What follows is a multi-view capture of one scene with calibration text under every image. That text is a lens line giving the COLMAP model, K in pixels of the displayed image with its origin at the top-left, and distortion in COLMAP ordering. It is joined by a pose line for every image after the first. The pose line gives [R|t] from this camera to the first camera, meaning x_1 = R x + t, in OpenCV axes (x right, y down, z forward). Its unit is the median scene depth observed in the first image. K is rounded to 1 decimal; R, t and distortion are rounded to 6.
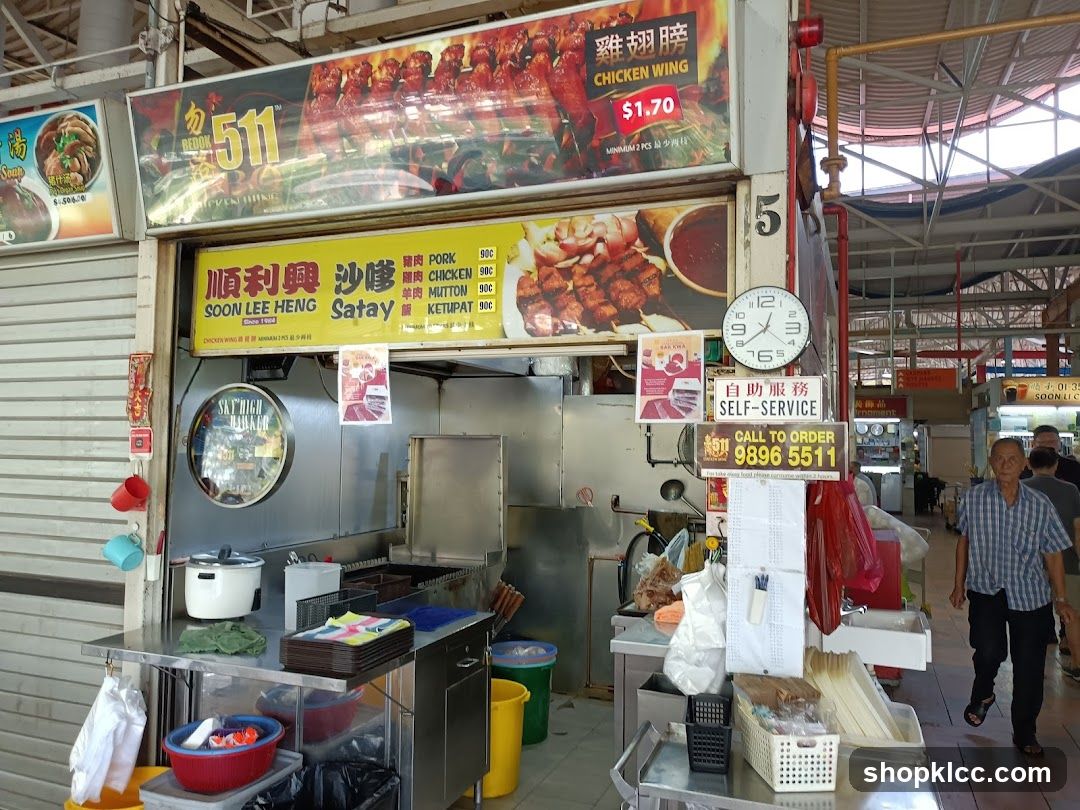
lens RADIAL K [[793.5, 0, 540.0], [0, 793.5, 405.0], [0, 0, 1]] dist [-0.017236, -0.004489]
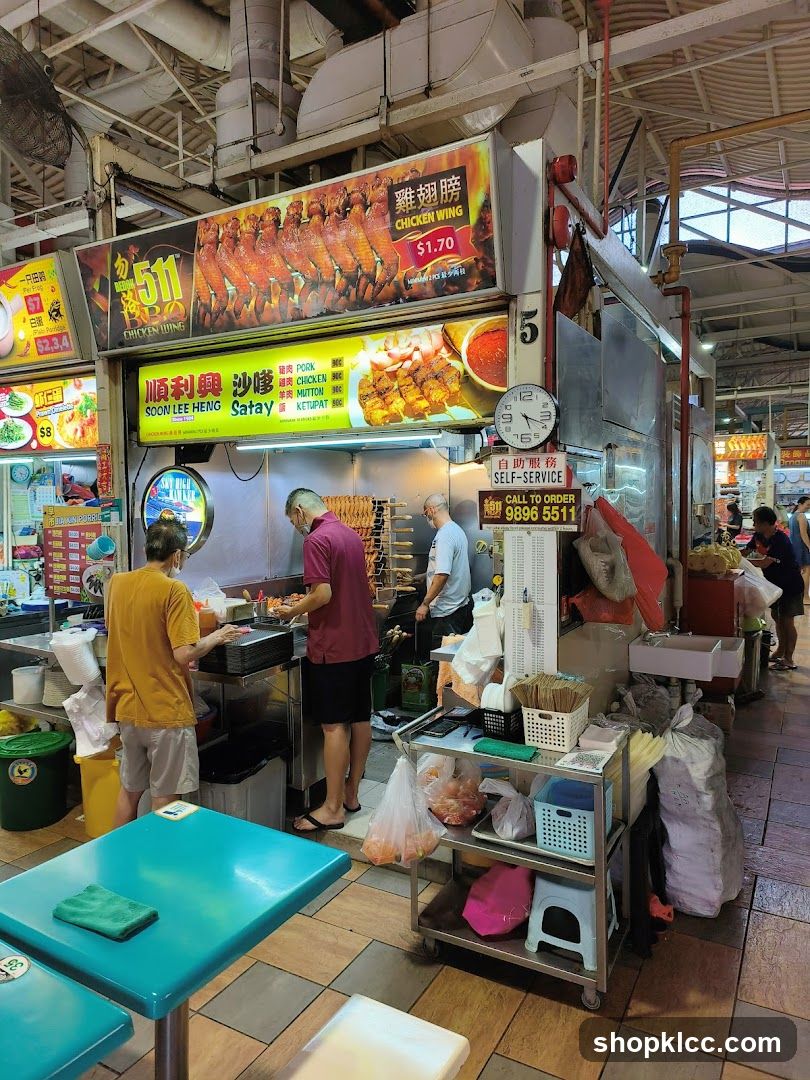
lens RADIAL K [[716.3, 0, 405.0], [0, 716.3, 540.0], [0, 0, 1]] dist [0.016789, -0.001199]
pose [[0.989296, -0.016540, -0.144979, 0.226198], [0.031739, 0.994159, 0.103157, -0.019724], [0.142426, -0.106654, 0.984043, -0.188975]]
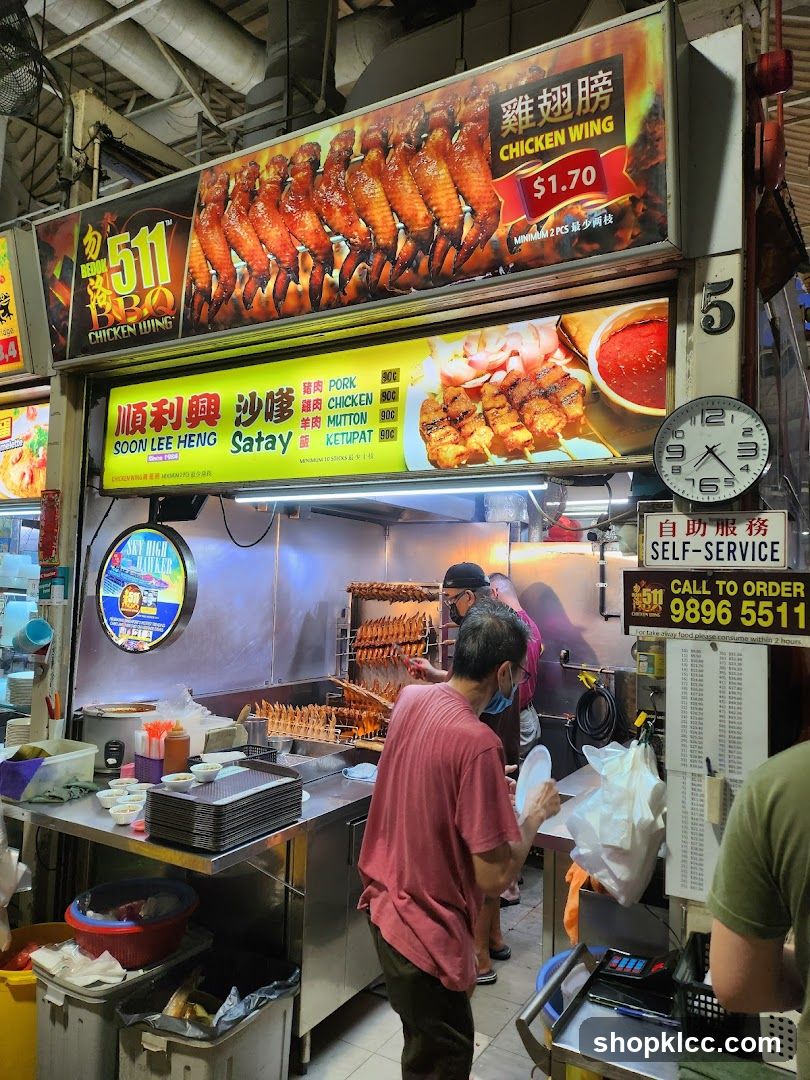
lens RADIAL K [[738.5, 0, 416.3], [0, 738.5, 548.4], [0, 0, 1]] dist [0.049572, -0.082117]
pose [[0.989187, 0.008911, -0.146390, 0.092153], [-0.010485, 0.999895, -0.009980, 0.010154], [0.146285, 0.011407, 0.989177, 0.204028]]
